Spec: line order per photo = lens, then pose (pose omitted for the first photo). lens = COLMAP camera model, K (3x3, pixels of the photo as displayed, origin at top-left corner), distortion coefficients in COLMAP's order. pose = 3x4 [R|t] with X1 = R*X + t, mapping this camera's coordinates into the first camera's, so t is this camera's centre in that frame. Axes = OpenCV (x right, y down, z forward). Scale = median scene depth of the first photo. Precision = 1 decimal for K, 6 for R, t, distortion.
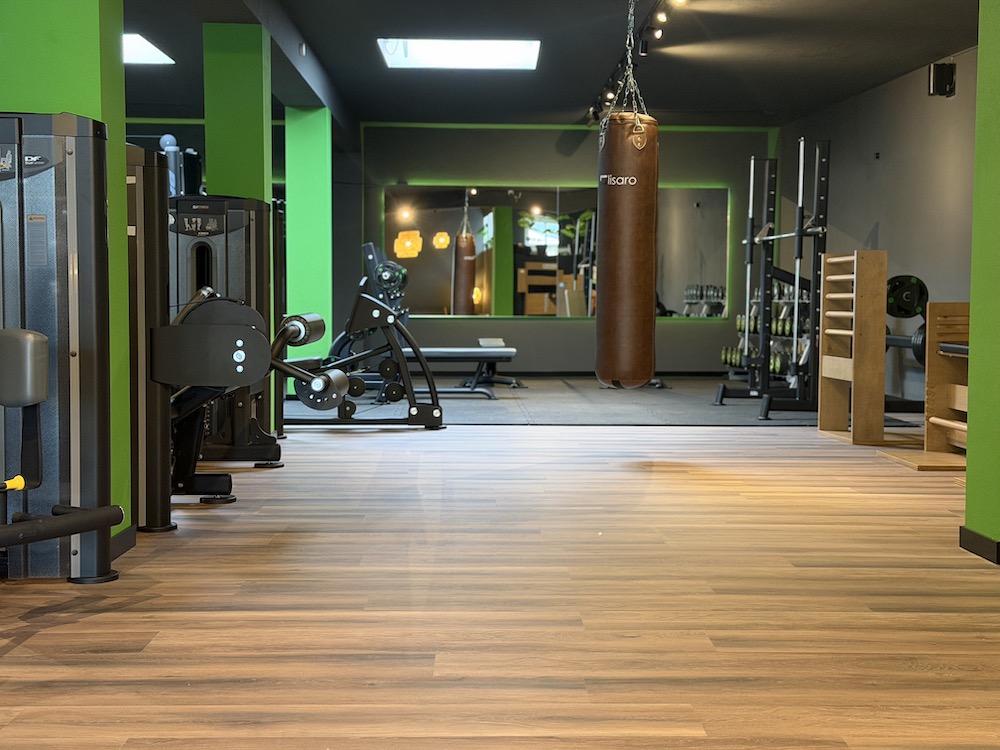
lens RADIAL K [[1383.8, 0, 500.0], [0, 1383.8, 375.0], [0, 0, 1]] dist [0.106361, -0.031386]
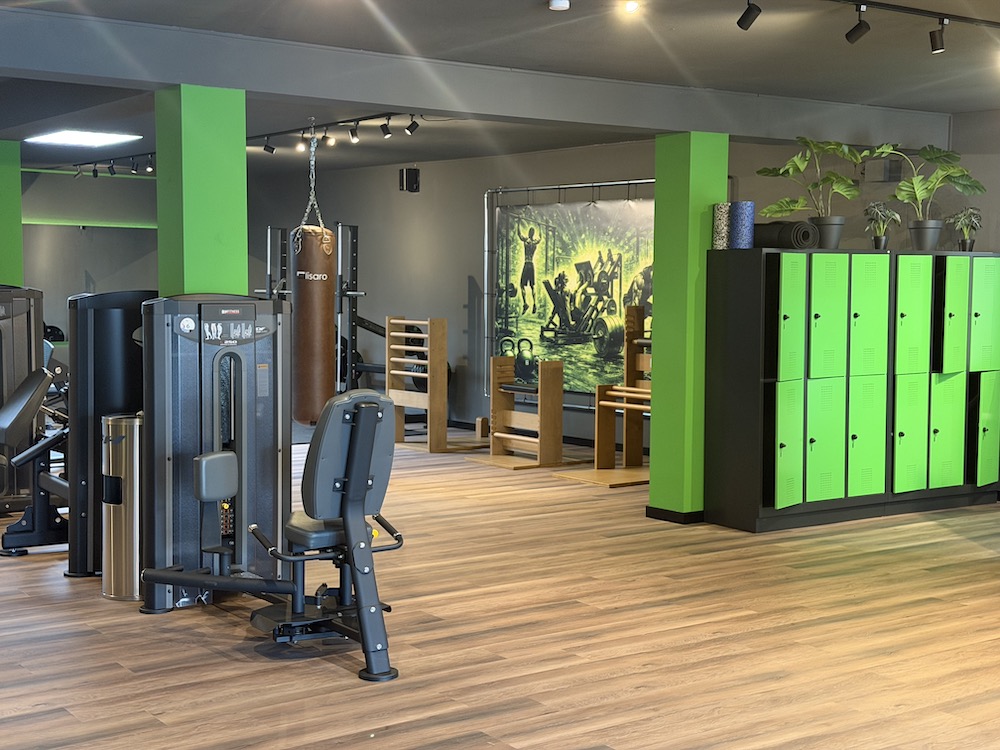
lens RADIAL K [[1383.8, 0, 500.0], [0, 1383.8, 375.0], [0, 0, 1]] dist [0.106361, -0.031386]
pose [[0.818892, -0.038636, 0.572645, -0.502441], [0.026718, 0.999216, 0.029210, -0.070319], [-0.573325, -0.008620, 0.819283, -0.212303]]
